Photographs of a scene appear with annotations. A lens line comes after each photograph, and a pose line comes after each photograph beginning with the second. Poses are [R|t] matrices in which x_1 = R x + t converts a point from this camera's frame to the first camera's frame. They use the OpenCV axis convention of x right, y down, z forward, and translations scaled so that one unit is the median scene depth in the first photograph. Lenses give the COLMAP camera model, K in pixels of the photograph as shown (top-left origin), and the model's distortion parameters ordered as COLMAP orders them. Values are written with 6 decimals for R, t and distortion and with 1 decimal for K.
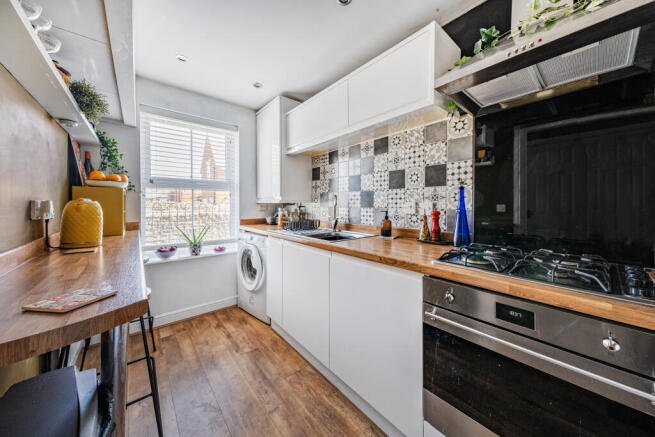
lens RADIAL K [[227.7, 0, 334.4], [0, 227.7, 203.5], [0, 0, 1]] dist [0.000199, -0.000018]
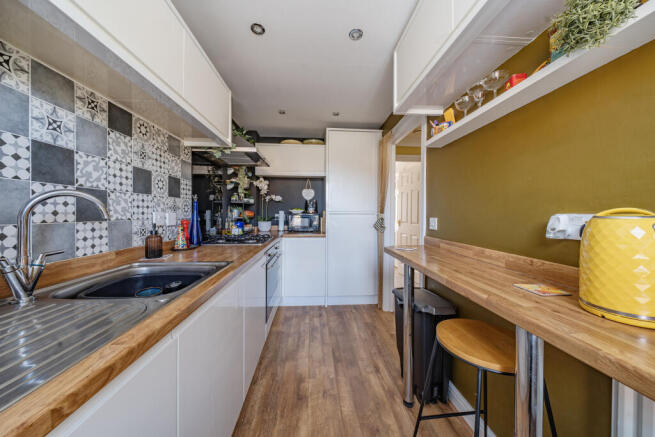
lens RADIAL K [[227.7, 0, 328.6], [0, 227.7, 215.6], [0, 0, 1]] dist [0.000199, -0.000018]
pose [[-0.806745, -0.007450, 0.590852, -0.645393], [-0.004037, 0.999967, 0.007095, -0.000849], [-0.590886, 0.003338, -0.806748, 1.219560]]
